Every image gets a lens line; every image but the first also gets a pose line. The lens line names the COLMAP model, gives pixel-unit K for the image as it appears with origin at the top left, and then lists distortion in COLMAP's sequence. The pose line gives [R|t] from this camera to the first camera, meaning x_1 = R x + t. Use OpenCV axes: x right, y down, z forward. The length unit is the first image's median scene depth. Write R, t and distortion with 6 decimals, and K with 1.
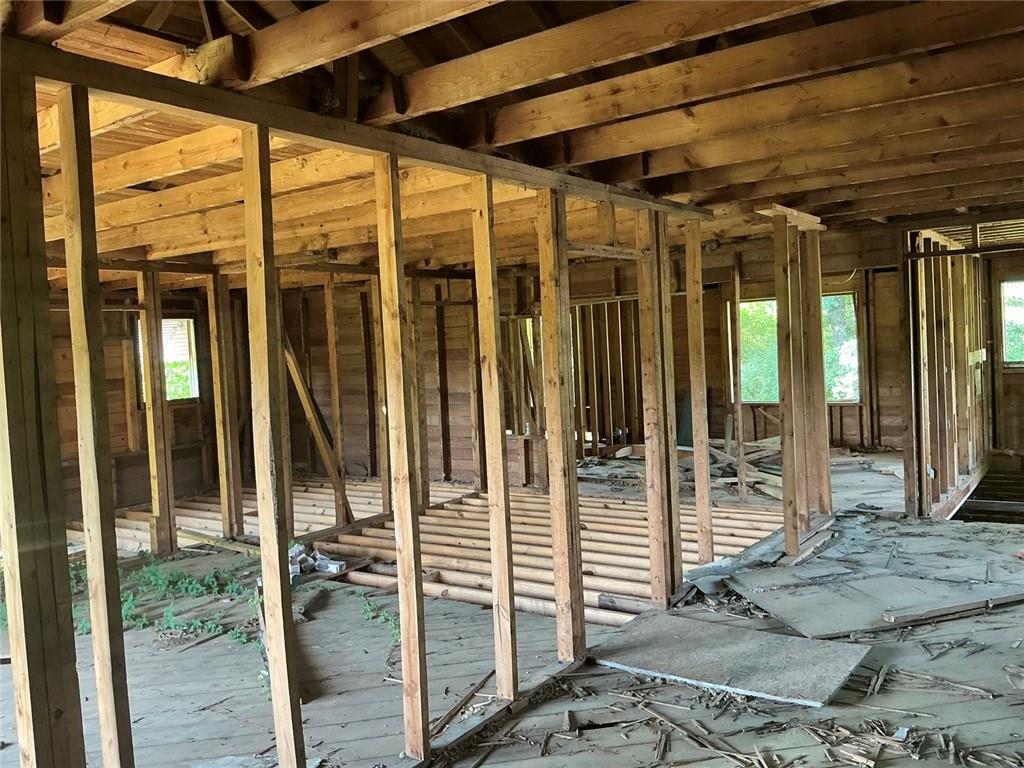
lens RADIAL K [[852.5, 0, 512.0], [0, 852.5, 384.0], [0, 0, 1]] dist [0.140702, -0.289554]
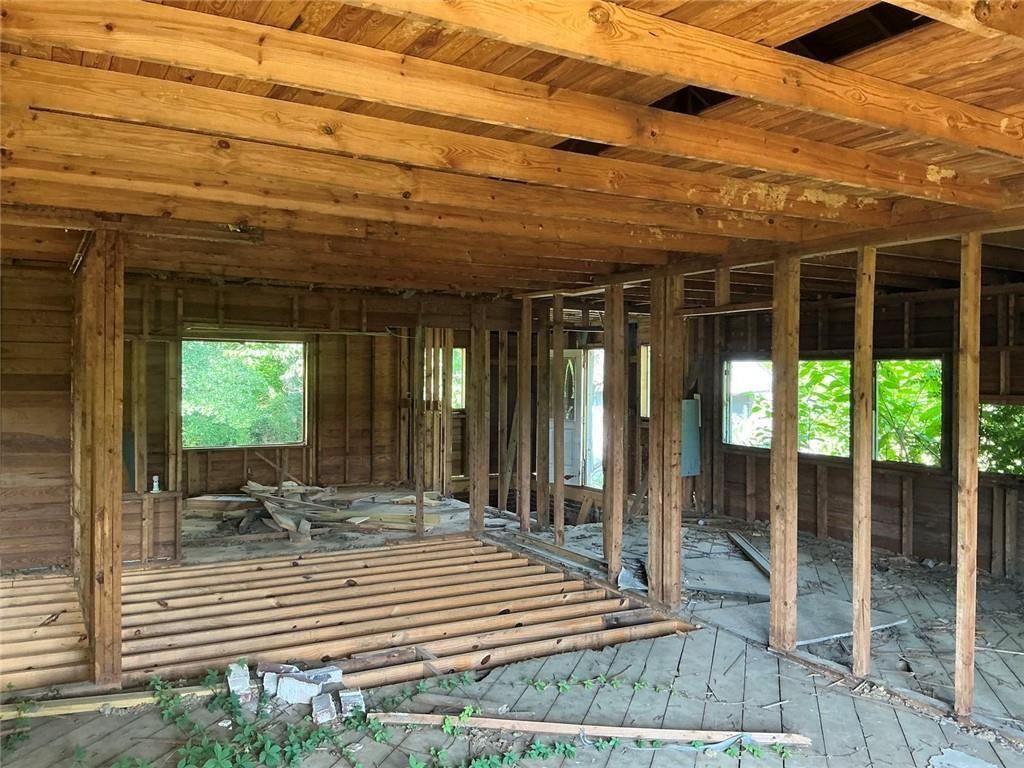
lens RADIAL K [[852.5, 0, 512.0], [0, 852.5, 384.0], [0, 0, 1]] dist [0.140702, -0.289554]
pose [[0.428907, 0.047571, 0.902095, -0.707787], [0.006690, 0.998418, -0.055831, 0.010245], [-0.903324, 0.029981, 0.427911, 0.482105]]
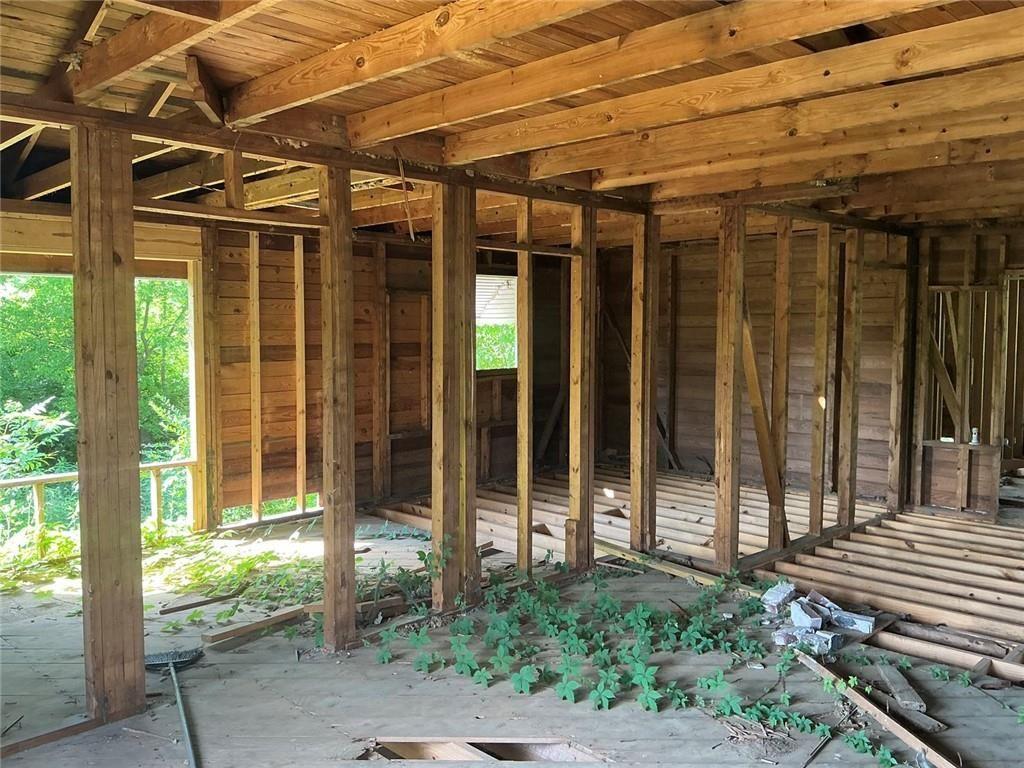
lens RADIAL K [[852.5, 0, 512.0], [0, 852.5, 384.0], [0, 0, 1]] dist [0.140702, -0.289554]
pose [[0.984496, 0.064491, -0.163124, -0.339500], [-0.060363, 0.997721, 0.030142, 0.009684], [0.164696, -0.019828, 0.986145, 0.221000]]
